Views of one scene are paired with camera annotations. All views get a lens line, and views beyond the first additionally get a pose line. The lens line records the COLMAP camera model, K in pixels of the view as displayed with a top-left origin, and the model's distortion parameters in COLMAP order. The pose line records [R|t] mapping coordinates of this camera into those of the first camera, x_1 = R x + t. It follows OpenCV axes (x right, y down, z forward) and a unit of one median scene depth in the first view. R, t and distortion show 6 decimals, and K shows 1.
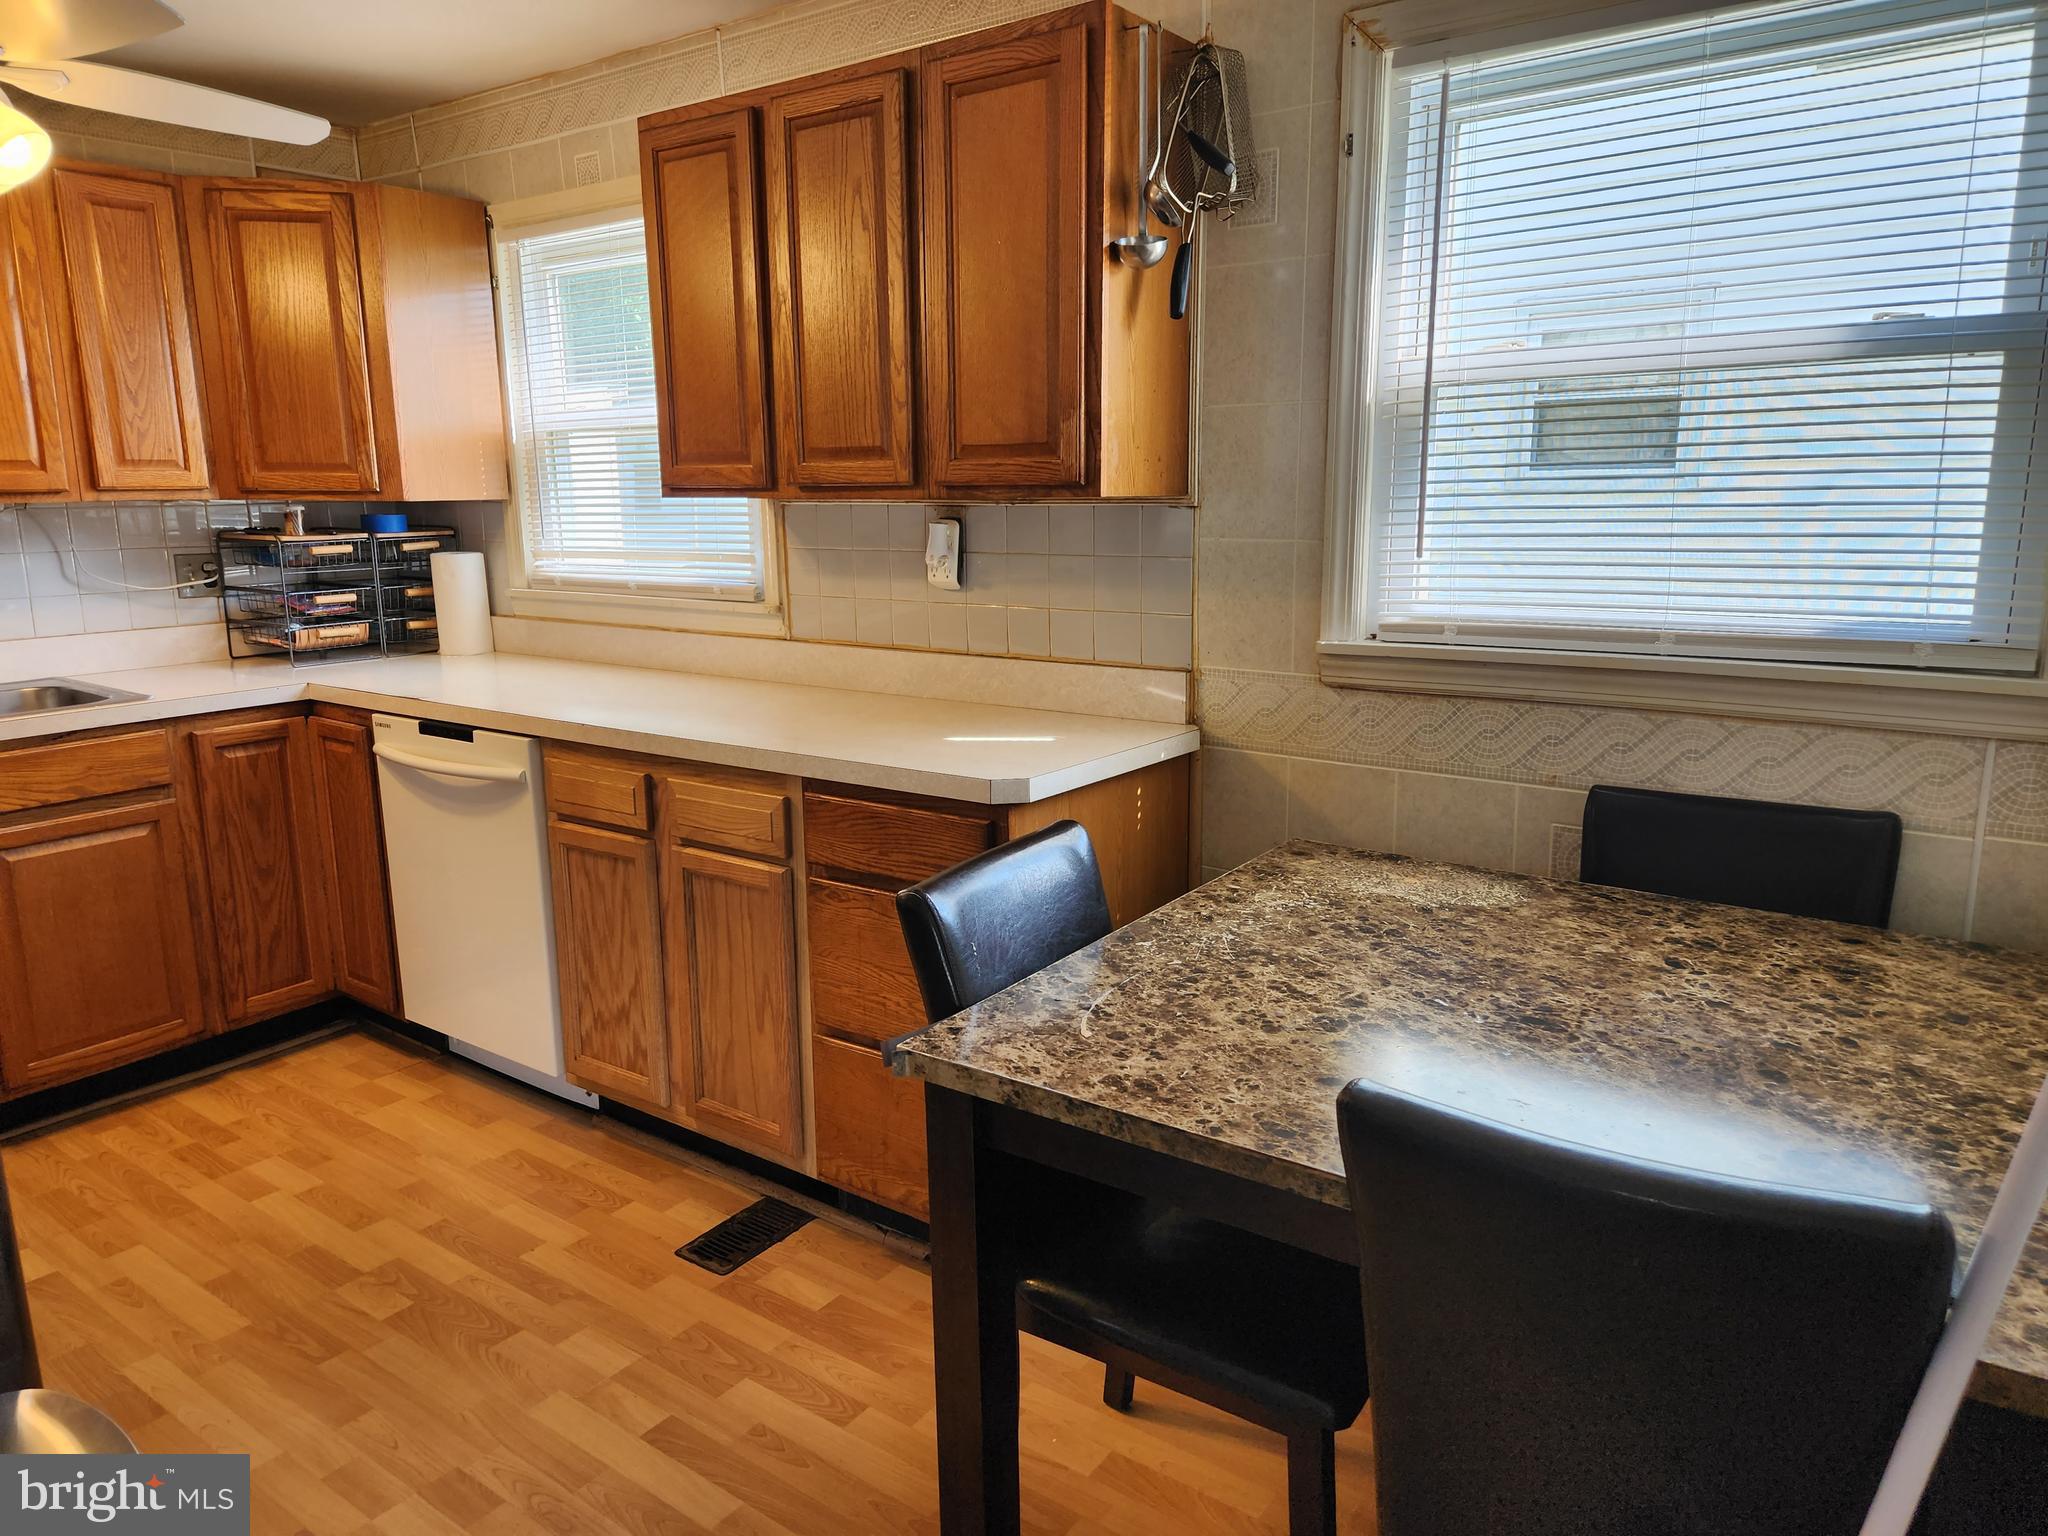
lens RADIAL K [[1373.0, 0, 1015.7], [0, 1373.0, 750.0], [0, 0, 1]] dist [0.083370, -0.088752]
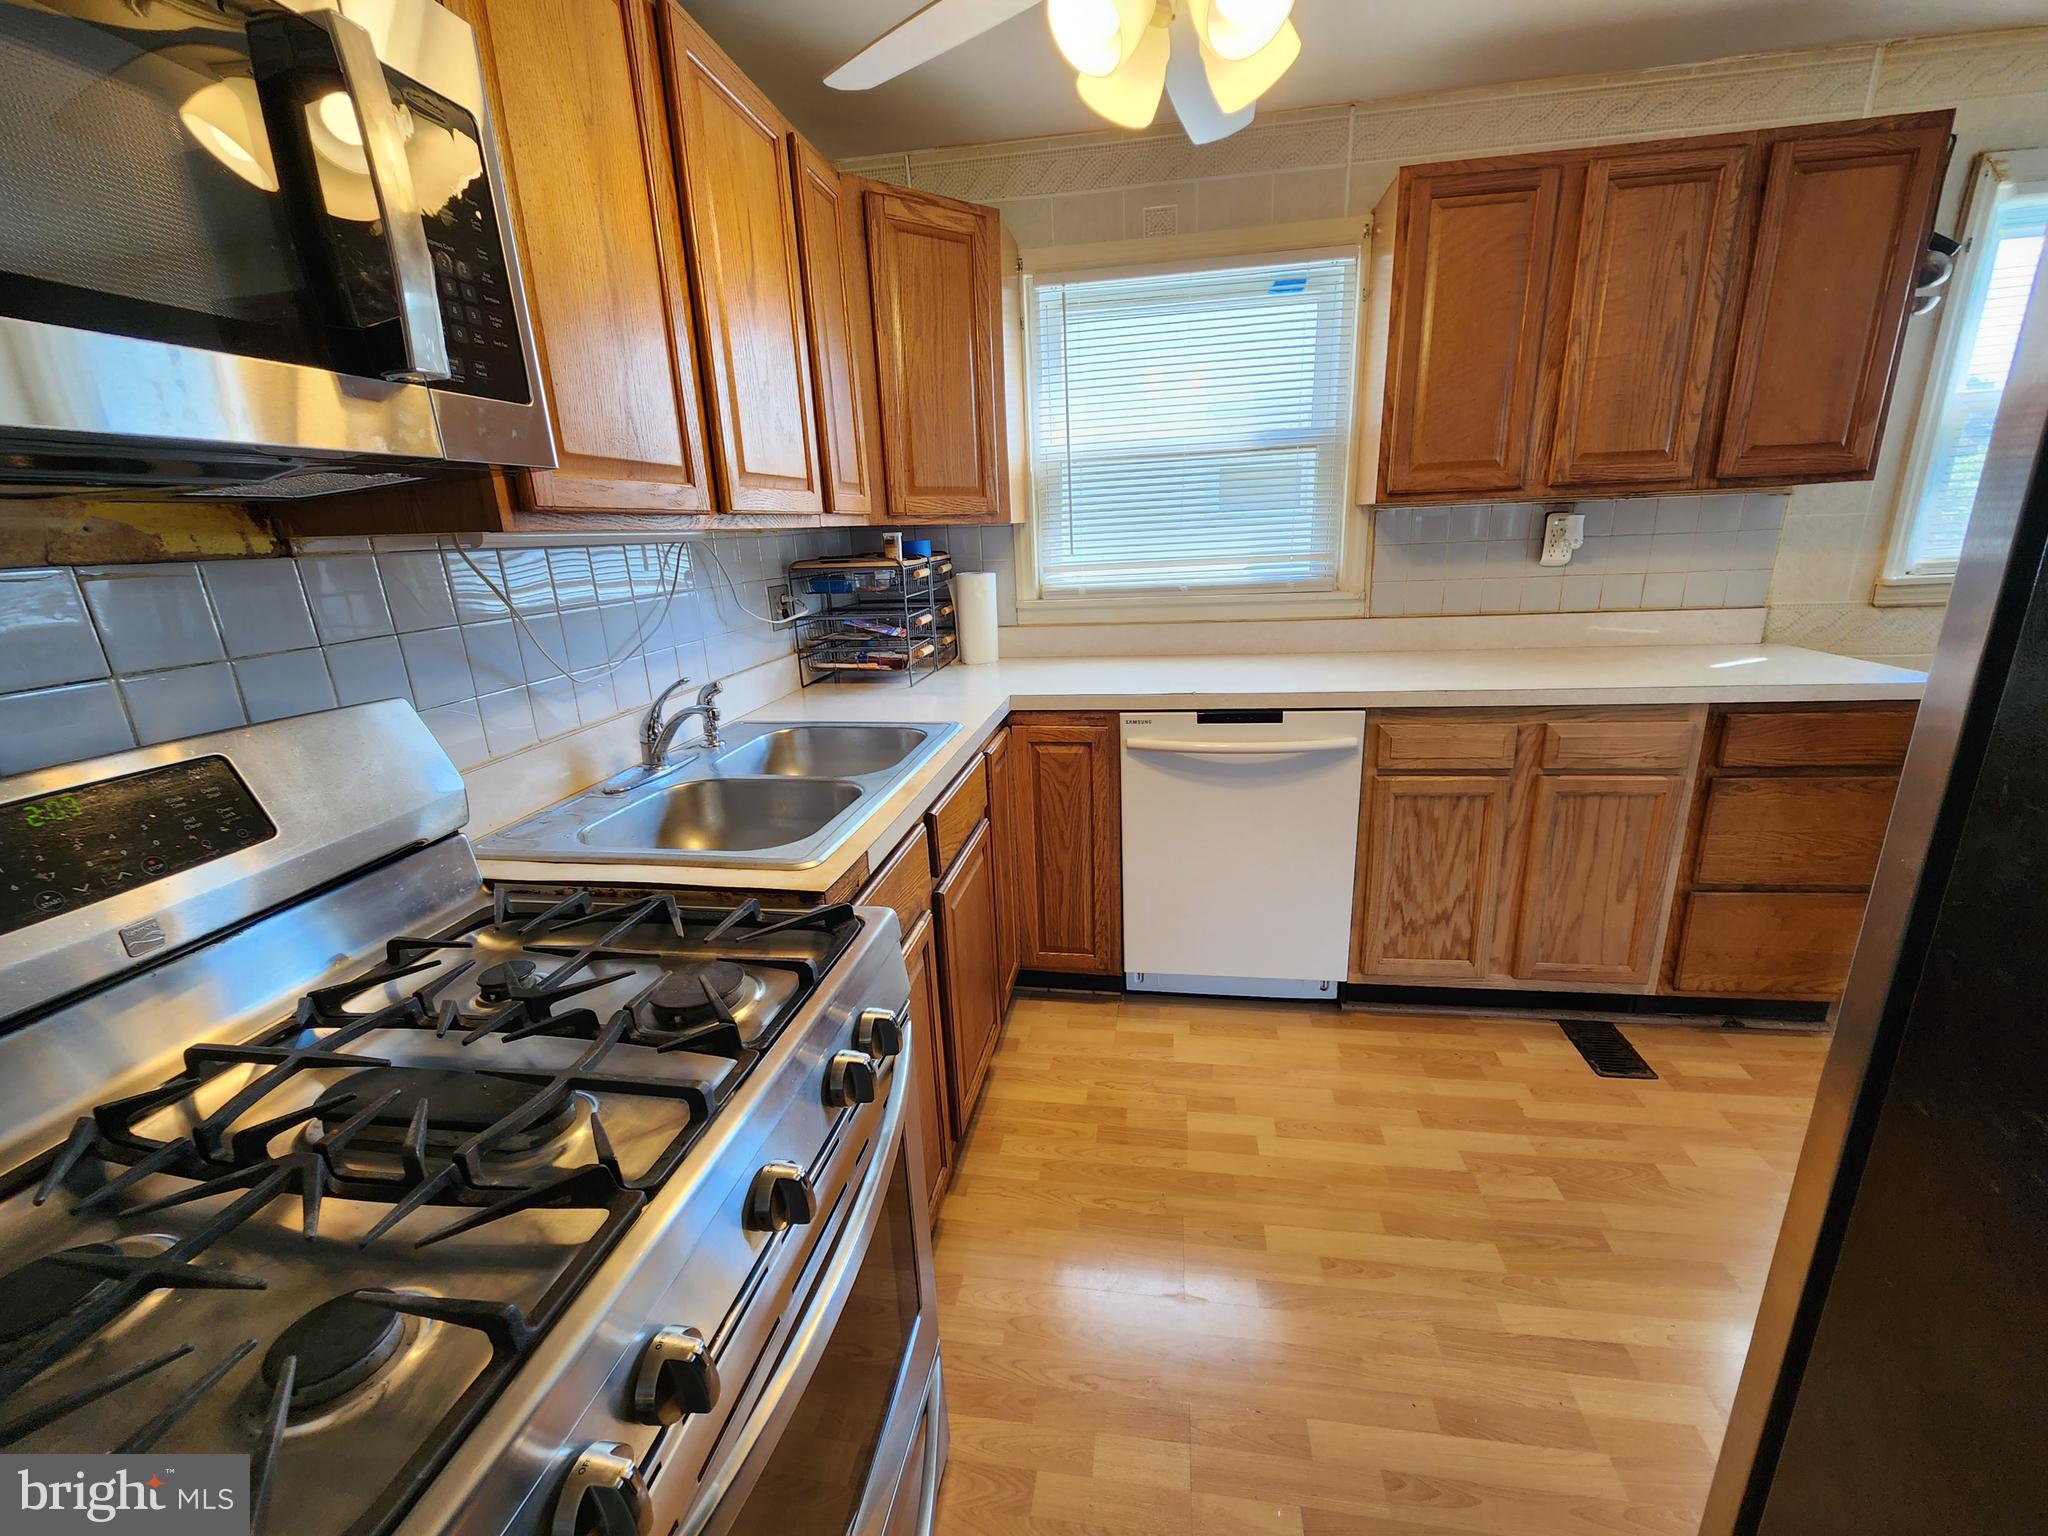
lens RADIAL K [[836.7, 0, 1035.8], [0, 836.7, 776.2], [0, 0, 1]] dist [0.006914, -0.003469]
pose [[0.883207, -0.158979, 0.441215, -0.949931], [0.119534, 0.986029, 0.116008, -0.071855], [-0.453494, -0.049718, 0.889872, 0.502482]]
